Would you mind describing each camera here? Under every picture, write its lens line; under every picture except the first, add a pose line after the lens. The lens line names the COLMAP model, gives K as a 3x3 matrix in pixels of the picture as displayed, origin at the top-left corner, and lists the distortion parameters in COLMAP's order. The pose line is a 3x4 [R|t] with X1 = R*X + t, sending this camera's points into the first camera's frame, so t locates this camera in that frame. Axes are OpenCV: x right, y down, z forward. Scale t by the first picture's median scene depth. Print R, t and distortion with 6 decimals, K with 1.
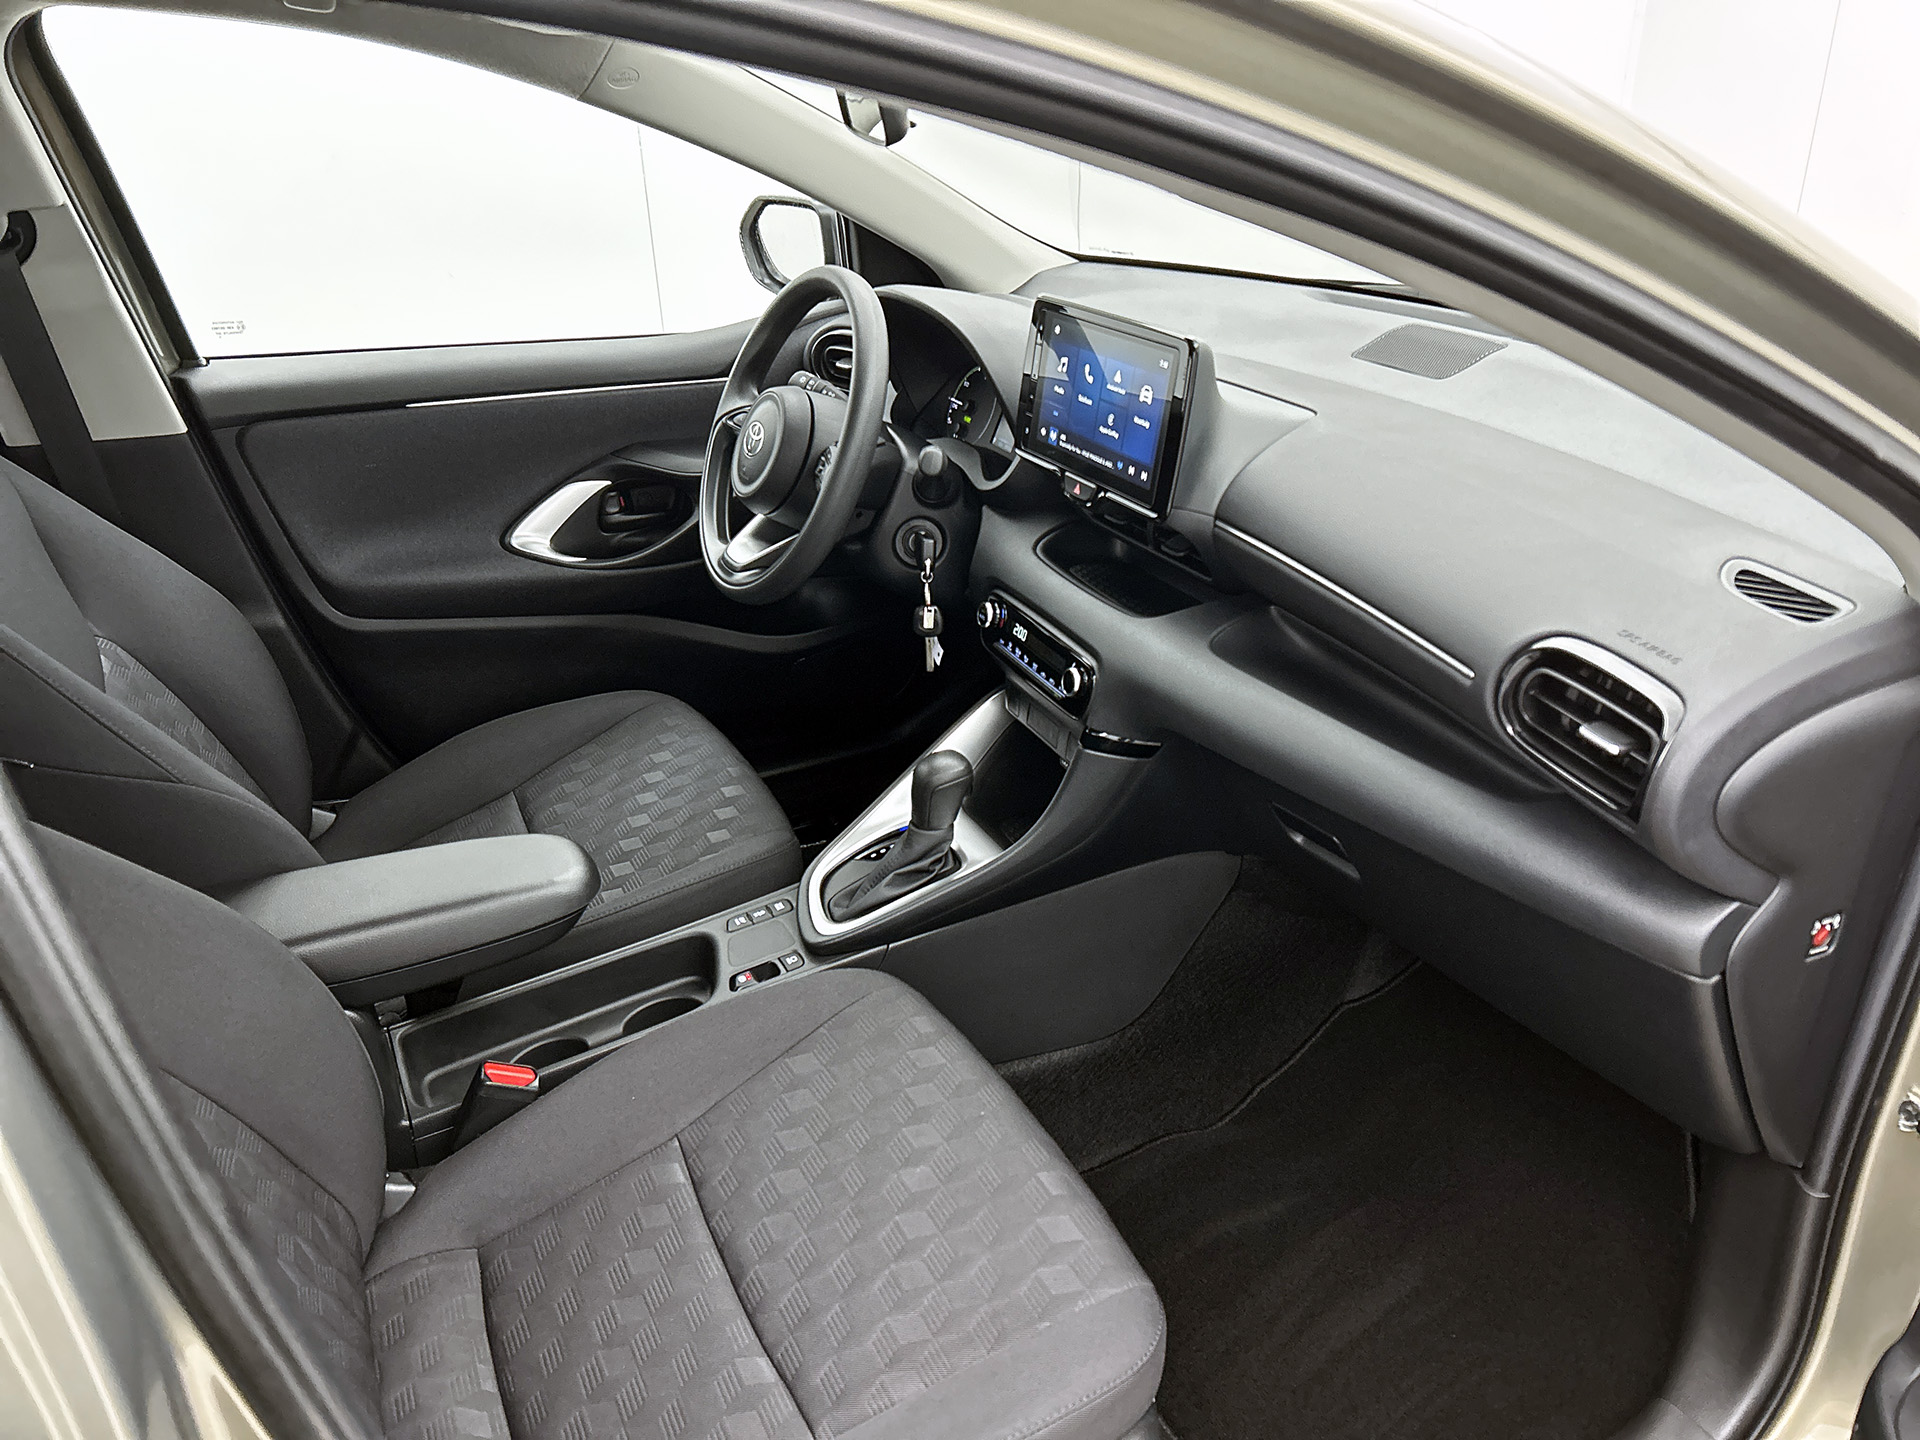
lens RADIAL K [[1456.1, 0, 960.0], [0, 1456.1, 720.0], [0, 0, 1]] dist [0.004826, -0.002345]
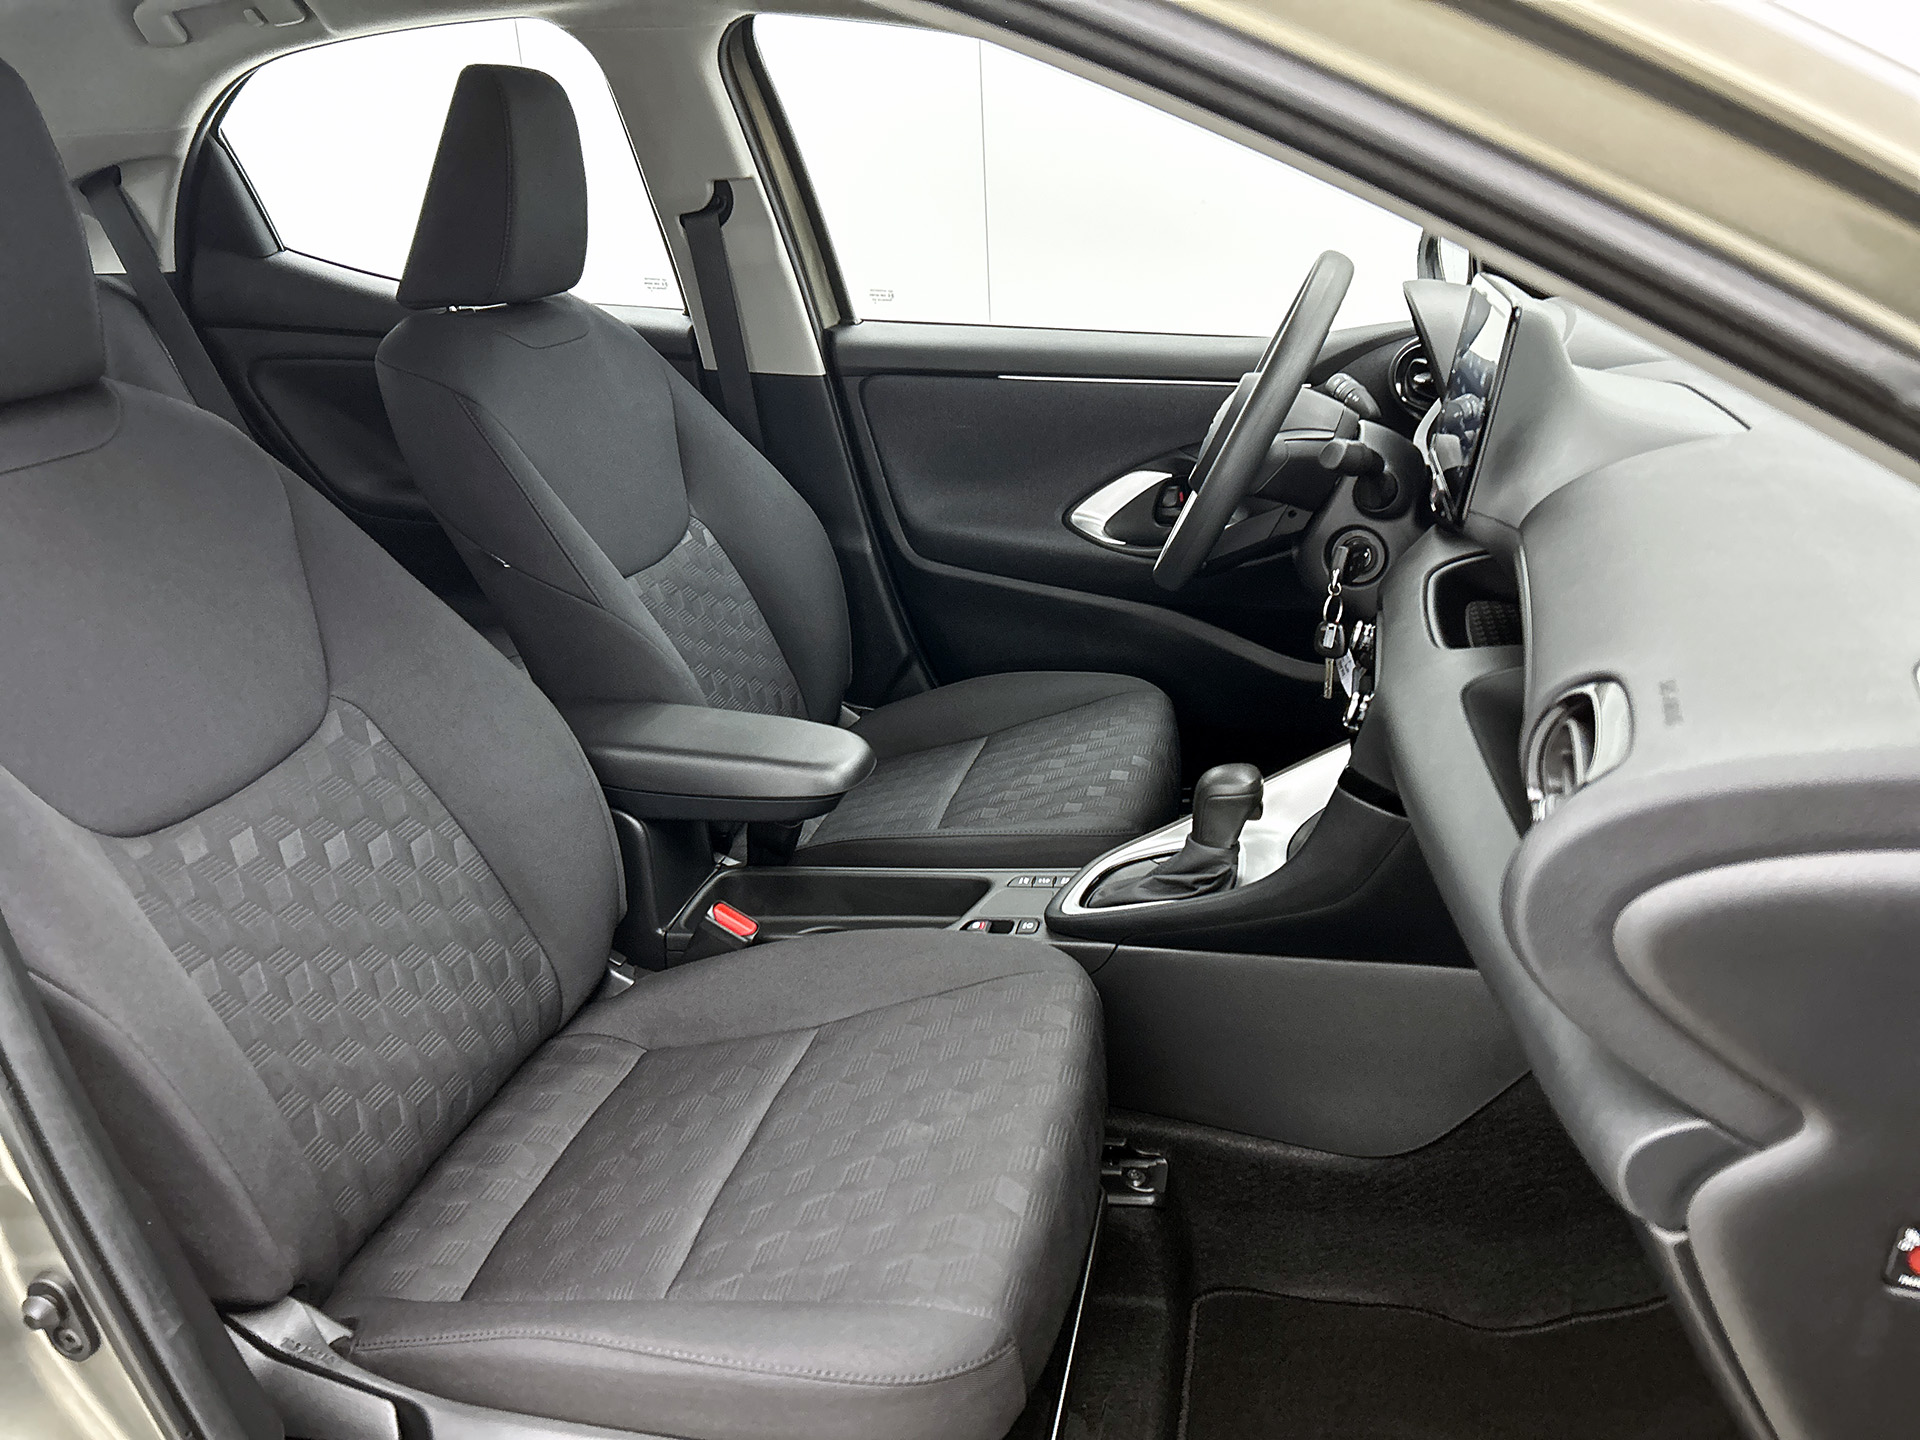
lens RADIAL K [[1430.4, 0, 950.8], [0, 1430.4, 711.3], [0, 0, 1]] dist [0.057160, -0.074220]
pose [[0.756321, 0.223065, -0.614996, 0.348114], [-0.265894, 0.963738, 0.022561, 0.016648], [0.597727, 0.146460, 0.788208, 0.166303]]
